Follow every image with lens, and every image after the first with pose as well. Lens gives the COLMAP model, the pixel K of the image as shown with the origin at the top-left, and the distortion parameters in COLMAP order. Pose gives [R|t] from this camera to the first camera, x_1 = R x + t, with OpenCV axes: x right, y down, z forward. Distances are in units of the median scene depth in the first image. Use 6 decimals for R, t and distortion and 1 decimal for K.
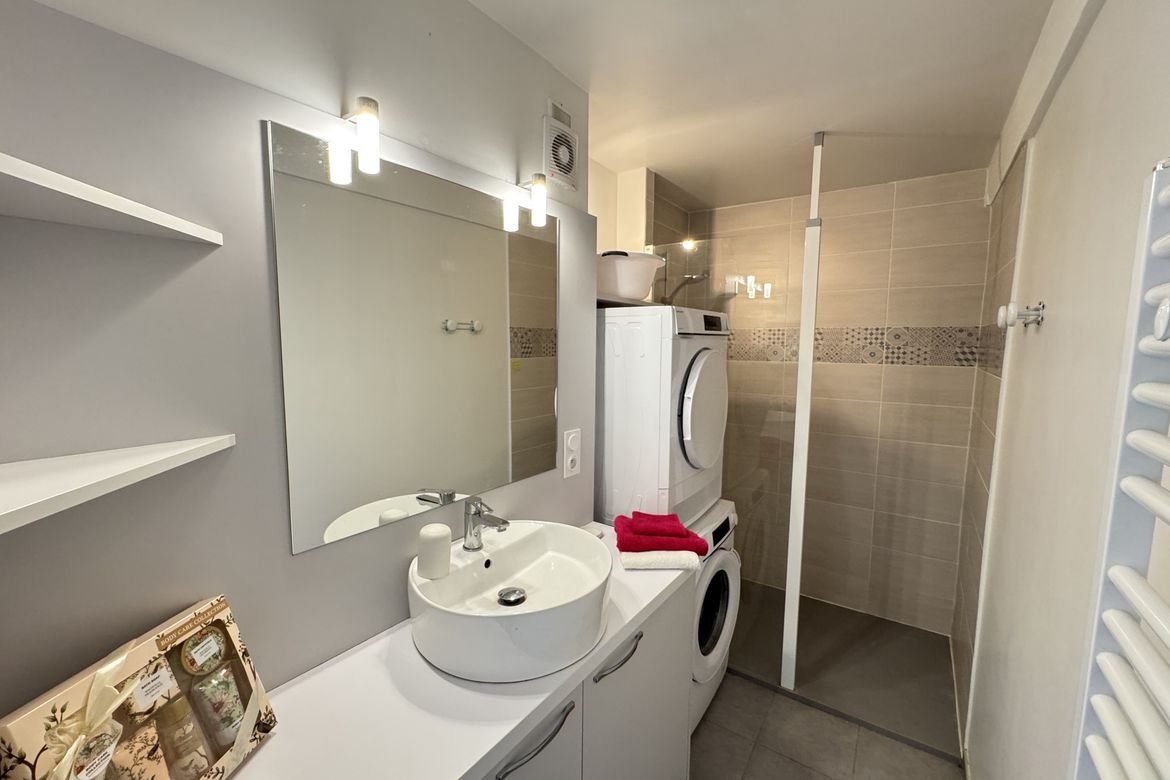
lens RADIAL K [[470.6, 0, 584.4], [0, 470.6, 388.4], [0, 0, 1]] dist [-0.001602, 0.000198]
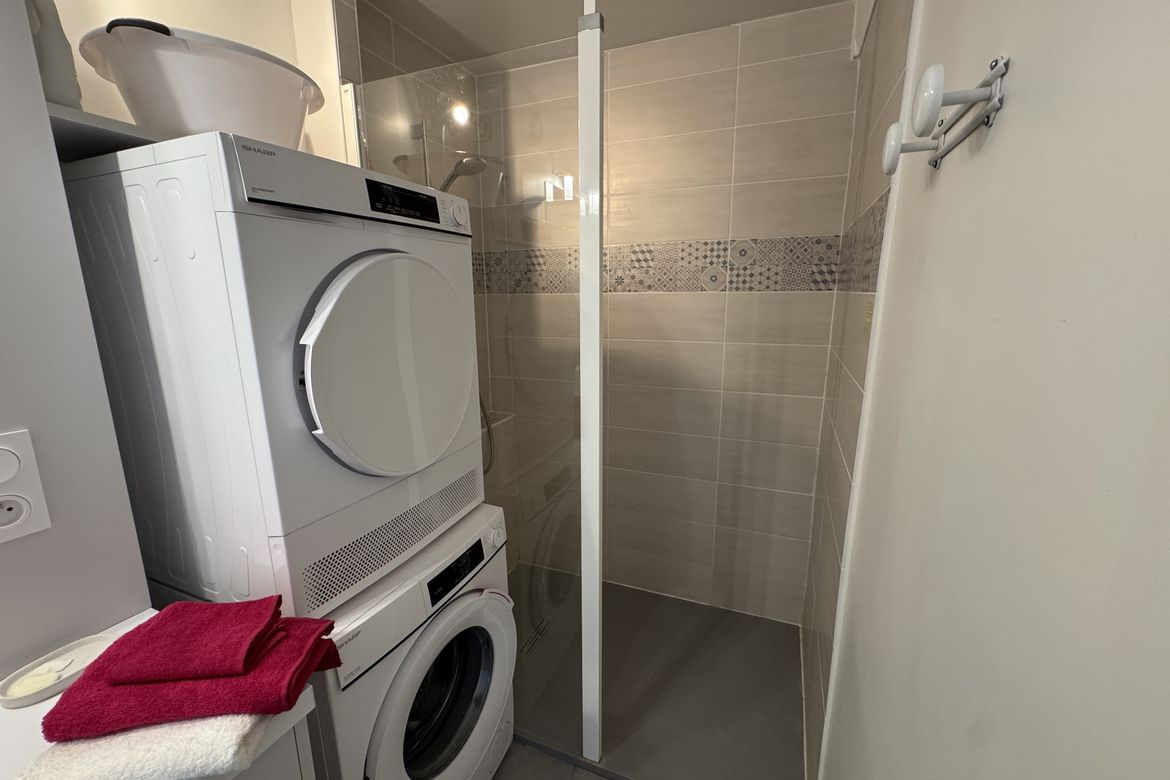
lens RADIAL K [[470.6, 0, 584.4], [0, 470.6, 388.4], [0, 0, 1]] dist [-0.001602, 0.000198]
pose [[0.976426, -0.056398, 0.208354, 0.261560], [0.034680, 0.993712, 0.106460, 0.014110], [-0.213048, -0.096725, 0.972242, 0.321457]]
